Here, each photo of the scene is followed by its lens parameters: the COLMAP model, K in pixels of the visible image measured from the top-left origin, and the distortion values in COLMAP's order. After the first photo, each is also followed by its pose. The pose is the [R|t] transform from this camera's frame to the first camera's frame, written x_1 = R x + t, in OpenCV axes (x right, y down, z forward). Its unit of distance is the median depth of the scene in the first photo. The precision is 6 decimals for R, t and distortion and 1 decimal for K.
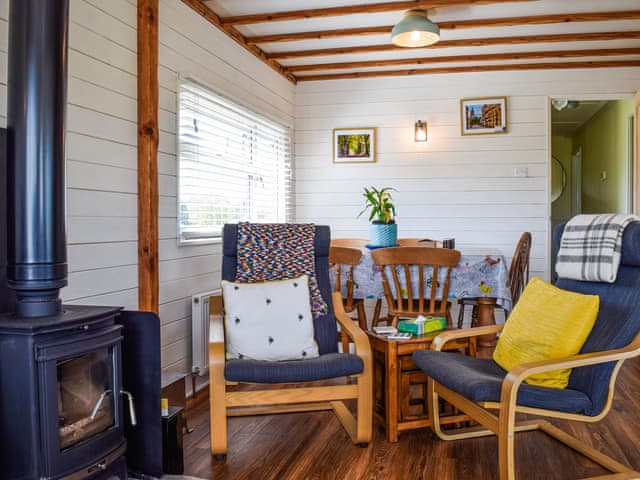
lens RADIAL K [[575.9, 0, 320.6], [0, 575.9, 218.5], [0, 0, 1]] dist [-0.051150, 0.002096]
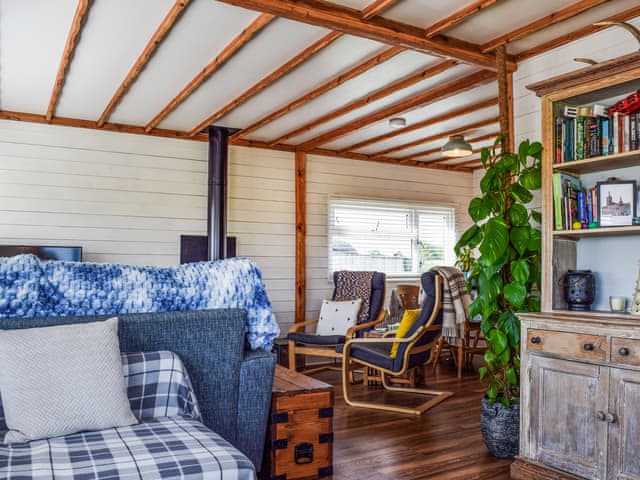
lens RADIAL K [[575.9, 0, 320.6], [0, 575.9, 218.5], [0, 0, 1]] dist [-0.051150, 0.002096]
pose [[0.683203, -0.061159, -0.727663, 1.288012], [0.000416, 0.996519, -0.083365, -0.006455], [0.730229, 0.056652, 0.680850, -0.401727]]
